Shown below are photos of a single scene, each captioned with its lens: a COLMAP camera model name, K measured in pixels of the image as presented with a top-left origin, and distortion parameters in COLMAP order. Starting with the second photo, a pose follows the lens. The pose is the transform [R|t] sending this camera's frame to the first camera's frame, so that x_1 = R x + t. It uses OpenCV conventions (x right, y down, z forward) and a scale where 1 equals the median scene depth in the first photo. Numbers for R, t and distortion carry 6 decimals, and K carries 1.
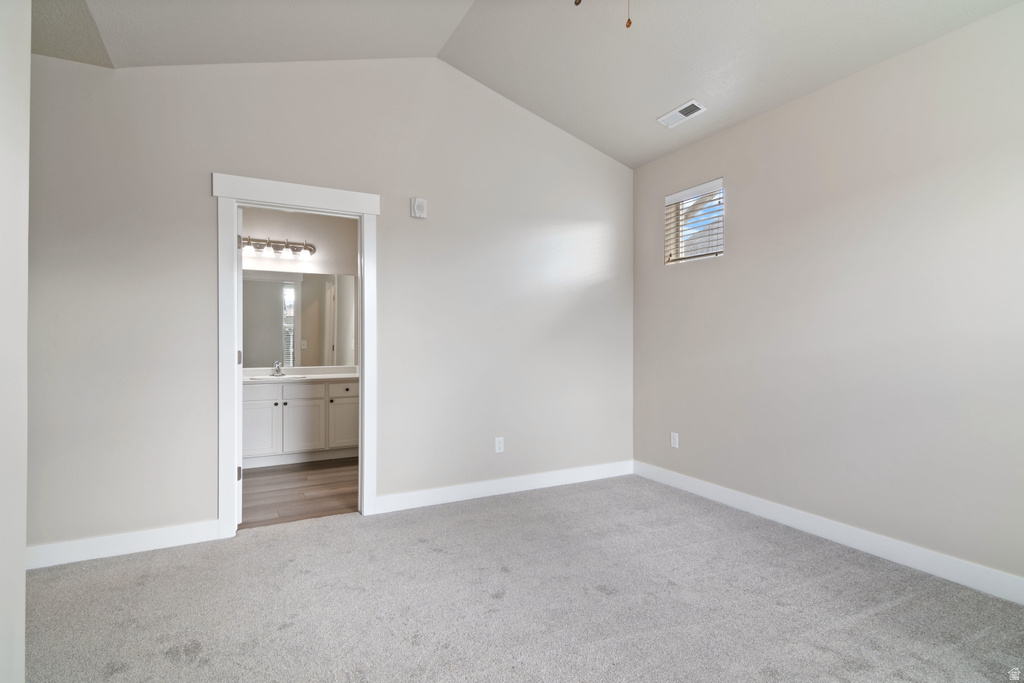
lens RADIAL K [[513.1, 0, 512.0], [0, 513.1, 341.5], [0, 0, 1]] dist [0.002252, 0.000076]
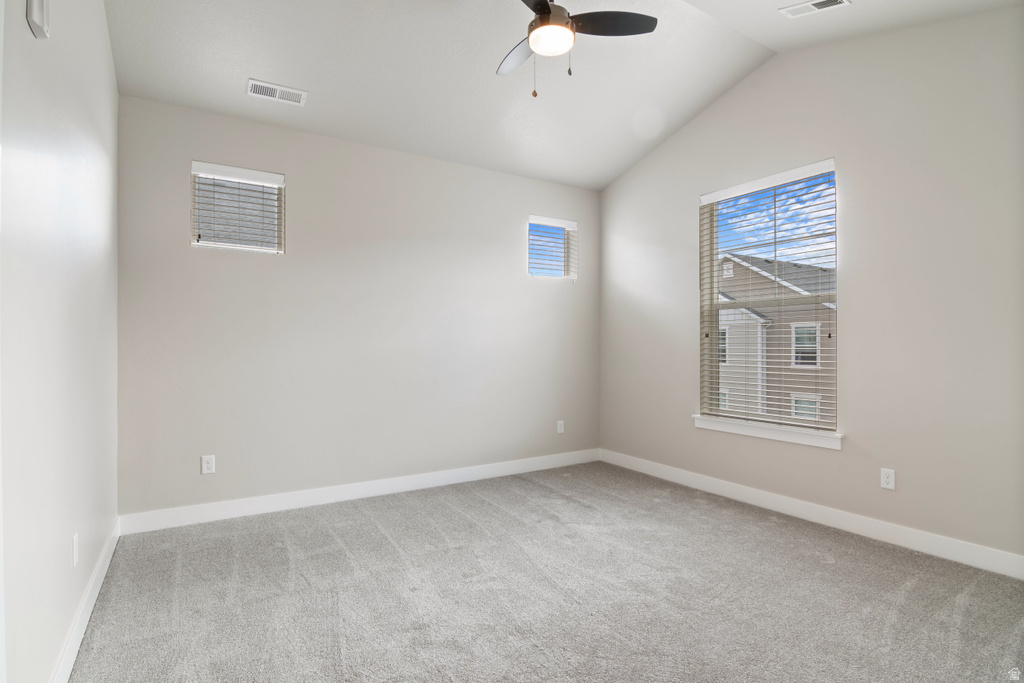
lens RADIAL K [[513.1, 0, 512.0], [0, 513.1, 341.5], [0, 0, 1]] dist [0.002252, 0.000076]
pose [[-0.067022, -0.001042, 0.997751, -0.733899], [-0.001507, 0.999998, 0.000943, -0.005352], [-0.997750, -0.001440, -0.067023, 0.800521]]
